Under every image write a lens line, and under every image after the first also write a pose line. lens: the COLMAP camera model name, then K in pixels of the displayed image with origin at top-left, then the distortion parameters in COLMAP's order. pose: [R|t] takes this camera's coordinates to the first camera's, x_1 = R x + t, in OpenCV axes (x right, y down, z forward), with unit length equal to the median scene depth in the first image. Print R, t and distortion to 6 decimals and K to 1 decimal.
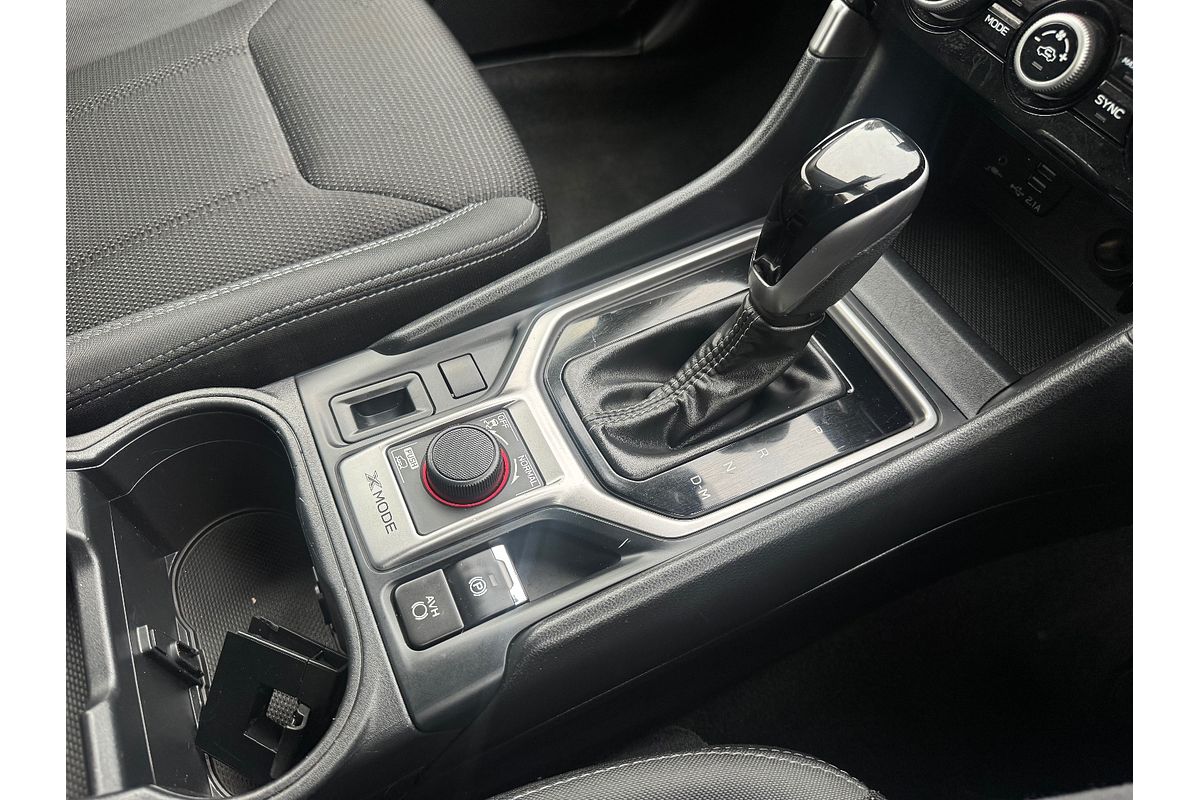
lens RADIAL K [[766.6, 0, 600.0], [0, 766.6, 400.0], [0, 0, 1]] dist [0.000251, -0.002236]
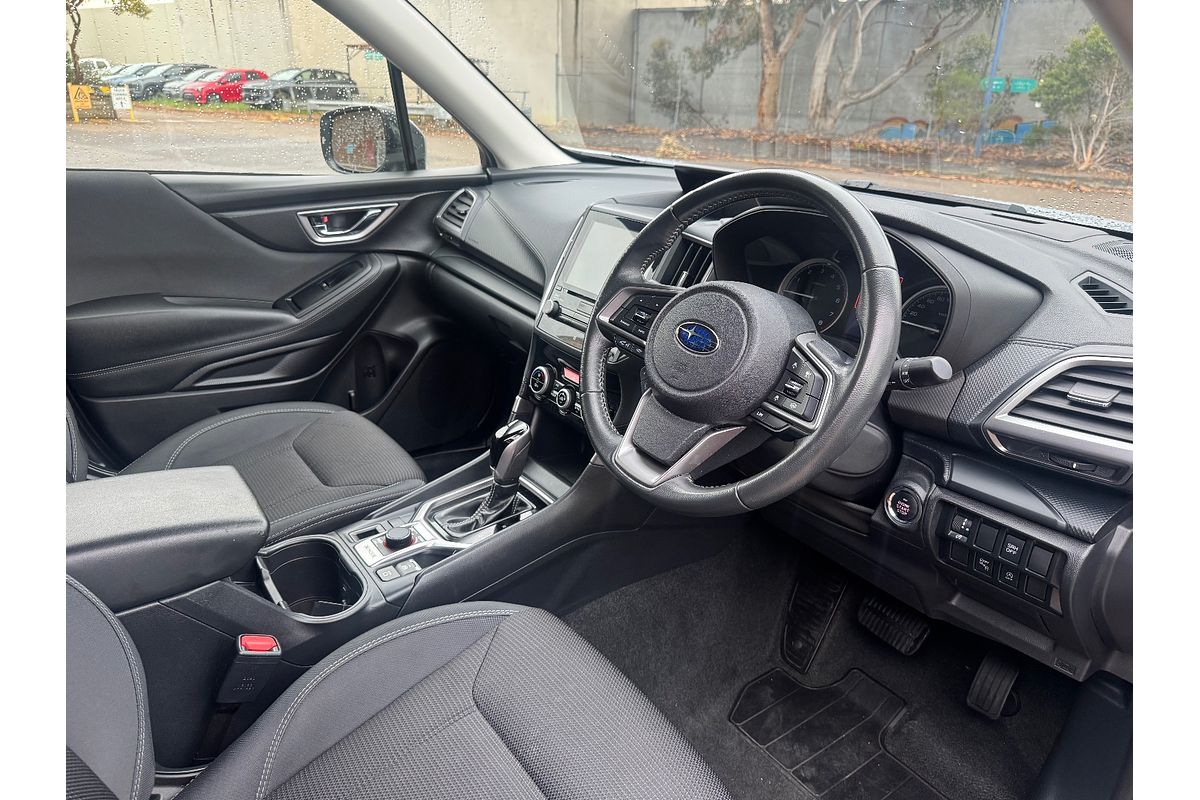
lens RADIAL K [[759.6, 0, 600.0], [0, 759.6, 400.0], [0, 0, 1]] dist [0.023127, -0.028804]
pose [[0.983040, -0.110957, 0.146015, 0.202112], [0.170752, 0.844241, -0.508037, 1.167297], [-0.066902, 0.524353, 0.848869, -1.697624]]
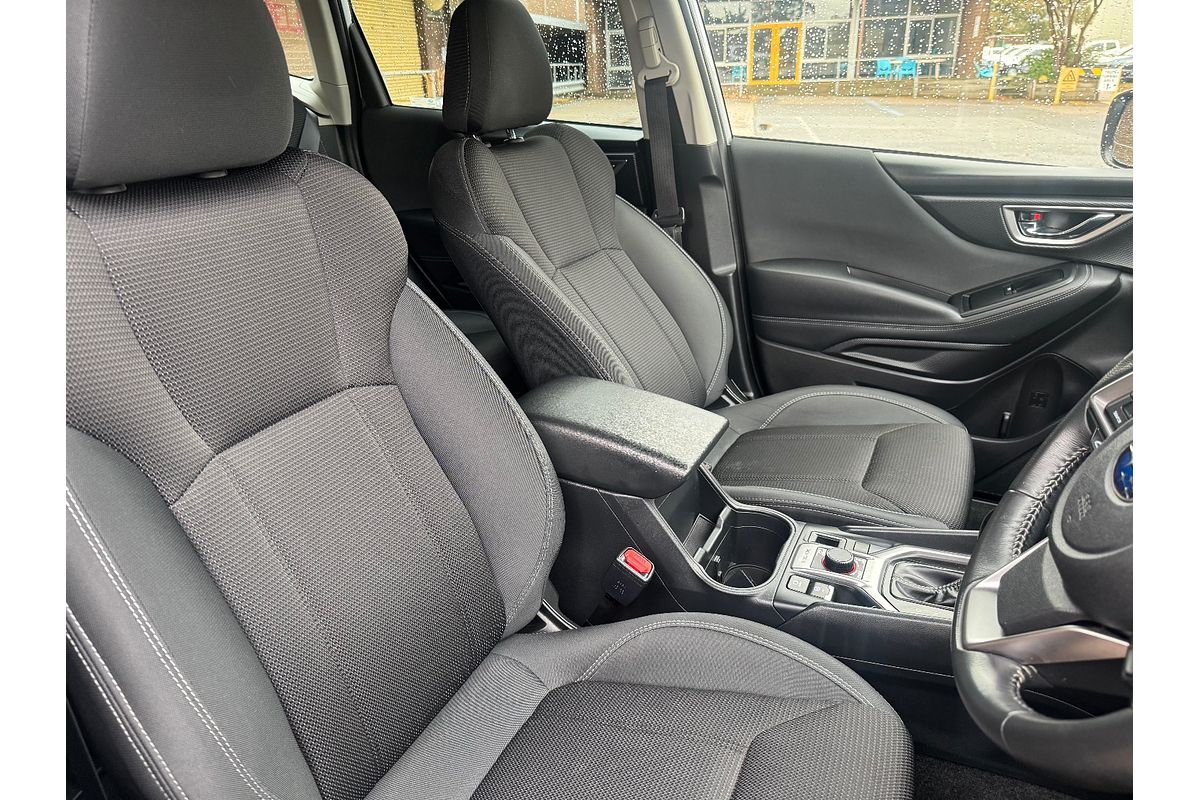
lens RADIAL K [[759.6, 0, 600.0], [0, 759.6, 400.0], [0, 0, 1]] dist [0.023127, -0.028804]
pose [[0.601525, 0.247004, -0.759708, 1.134988], [-0.611943, 0.753783, -0.239449, 0.759068], [0.513510, 0.608933, 0.604572, -1.307241]]
